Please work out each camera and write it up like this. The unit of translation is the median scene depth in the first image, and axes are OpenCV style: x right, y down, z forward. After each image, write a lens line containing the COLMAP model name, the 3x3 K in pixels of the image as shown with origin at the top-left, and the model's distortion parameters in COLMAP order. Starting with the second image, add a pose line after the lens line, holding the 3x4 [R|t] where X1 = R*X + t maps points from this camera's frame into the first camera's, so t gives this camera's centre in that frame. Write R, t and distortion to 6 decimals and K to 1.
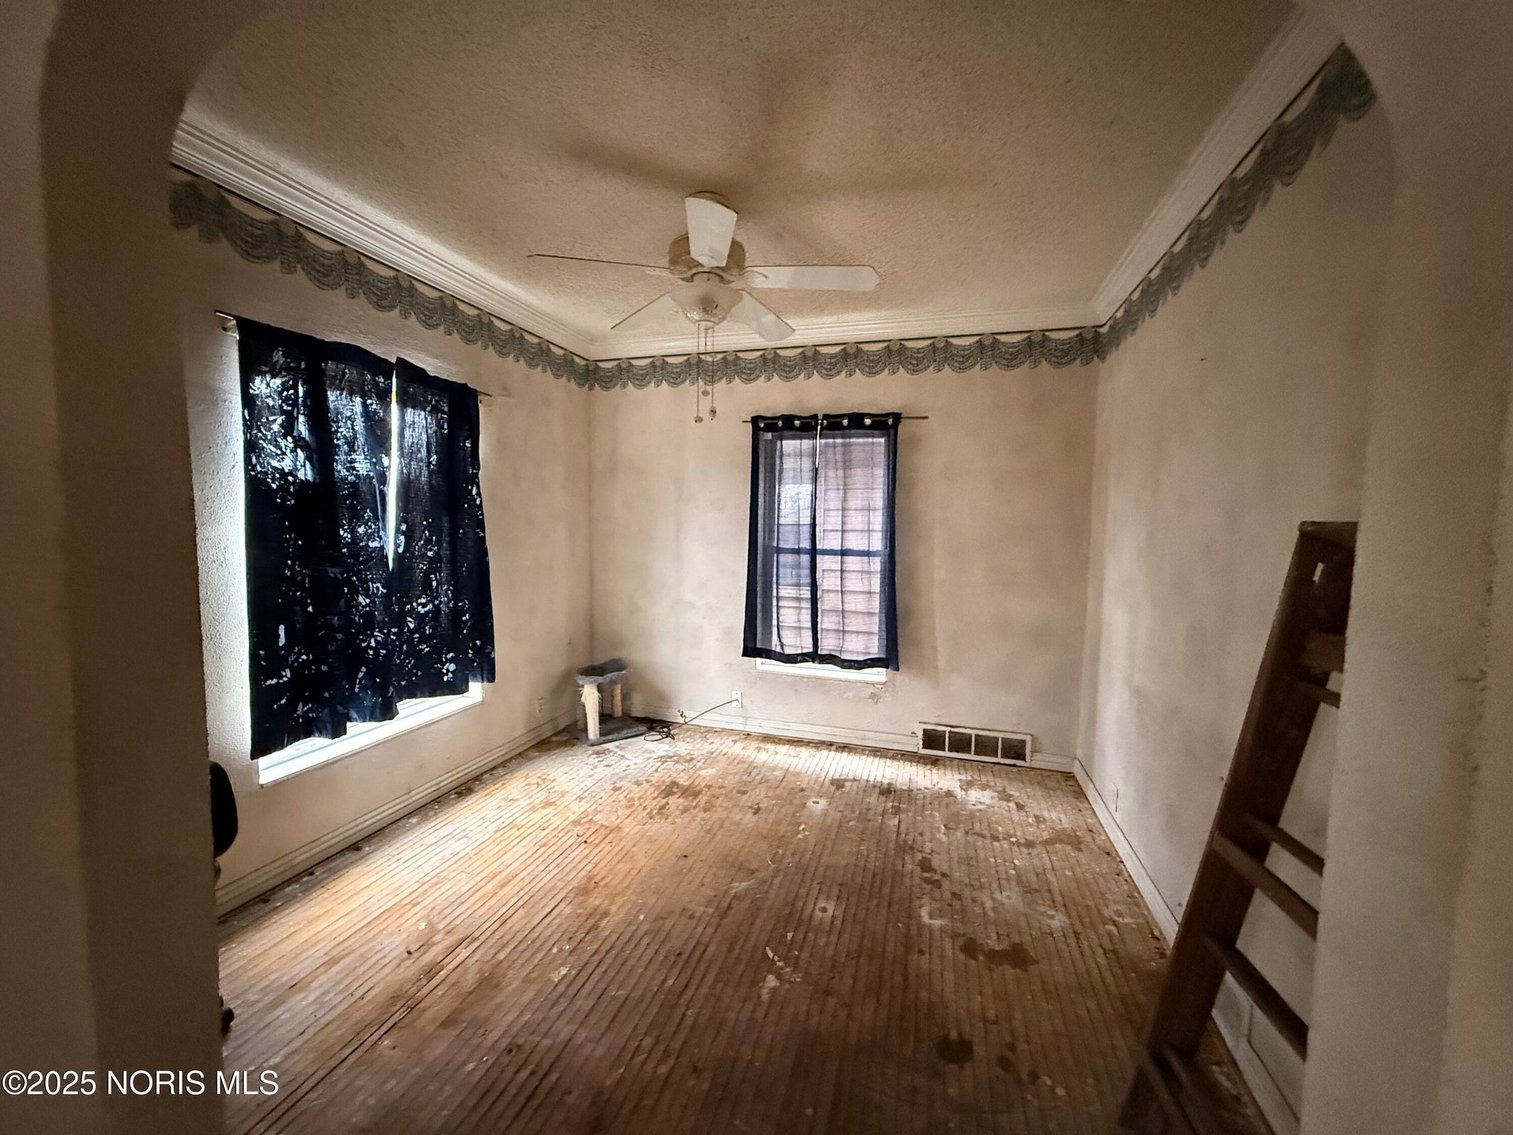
lens RADIAL K [[598.9, 0, 752.9], [0, 598.9, 562.0], [0, 0, 1]] dist [0.002030, 0.000027]
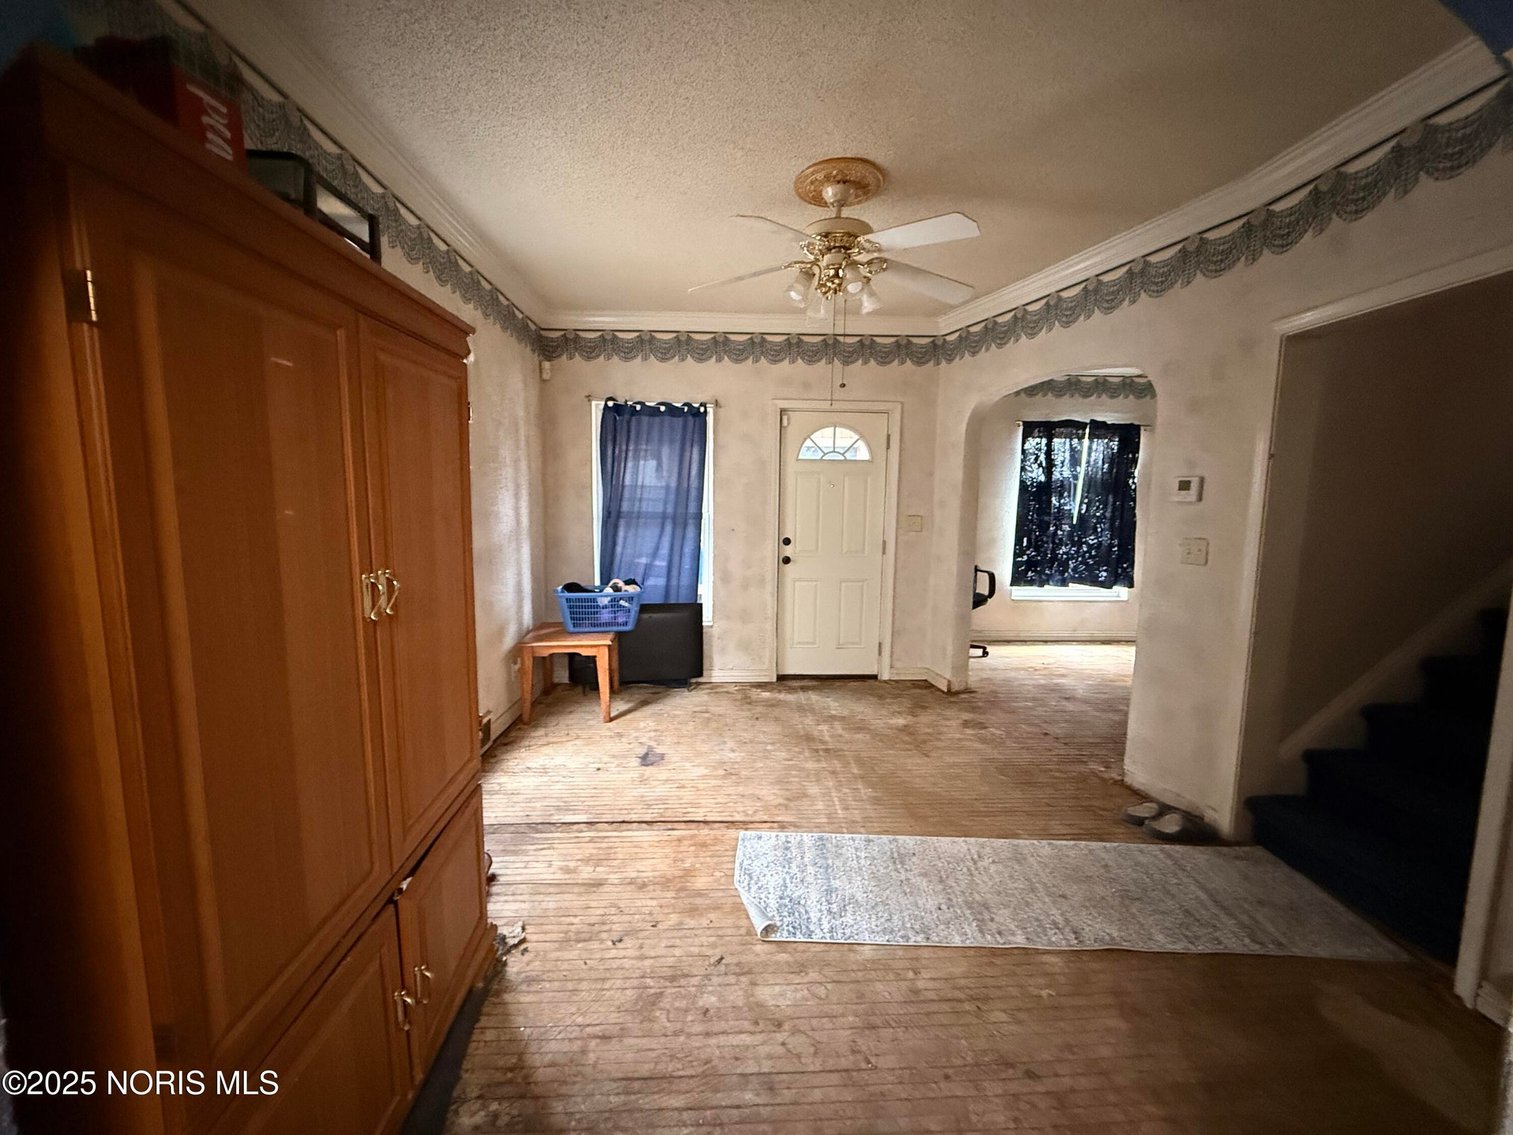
lens RADIAL K [[598.9, 0, 752.9], [0, 598.9, 566.2], [0, 0, 1]] dist [0.002030, 0.000027]
pose [[0.329419, 0.101950, -0.938663, 1.022826], [-0.072595, 0.993945, 0.082477, 0.081340], [0.941389, 0.040973, 0.334826, -0.778196]]
